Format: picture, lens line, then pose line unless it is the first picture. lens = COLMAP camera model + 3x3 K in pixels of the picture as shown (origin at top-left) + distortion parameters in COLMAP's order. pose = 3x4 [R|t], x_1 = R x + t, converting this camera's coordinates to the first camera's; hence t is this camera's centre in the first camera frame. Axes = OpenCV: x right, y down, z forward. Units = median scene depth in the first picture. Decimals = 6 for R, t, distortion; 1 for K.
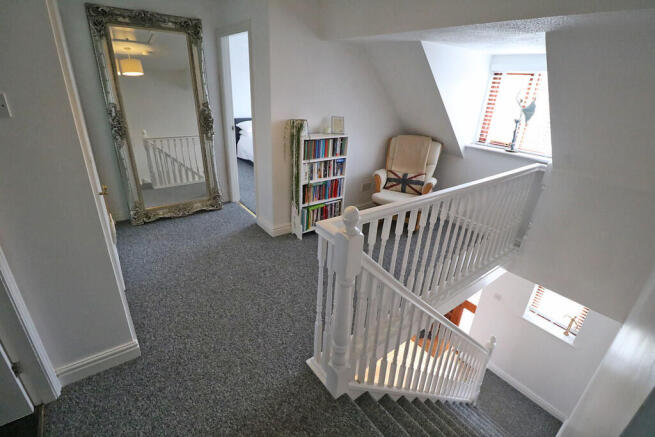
lens RADIAL K [[304.4, 0, 325.9], [0, 304.4, 216.2], [0, 0, 1]] dist [0.000938, -0.000151]
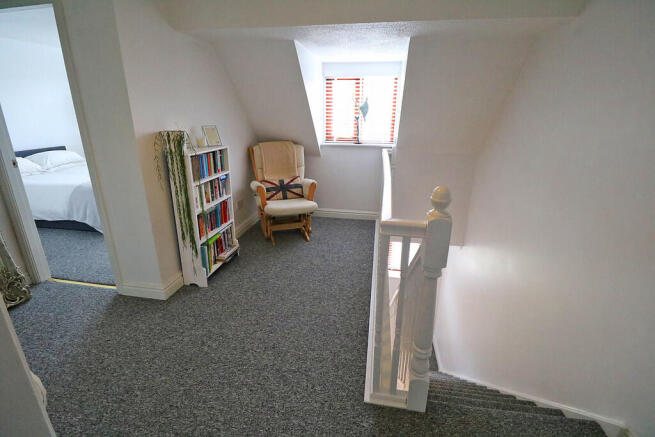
lens RADIAL K [[304.4, 0, 326.3], [0, 304.4, 217.6], [0, 0, 1]] dist [0.000938, -0.000151]
pose [[0.731772, -0.264903, 0.627961, -0.296447], [0.300511, 0.952383, 0.051570, -0.037379], [-0.611721, 0.150972, 0.776534, 0.201986]]
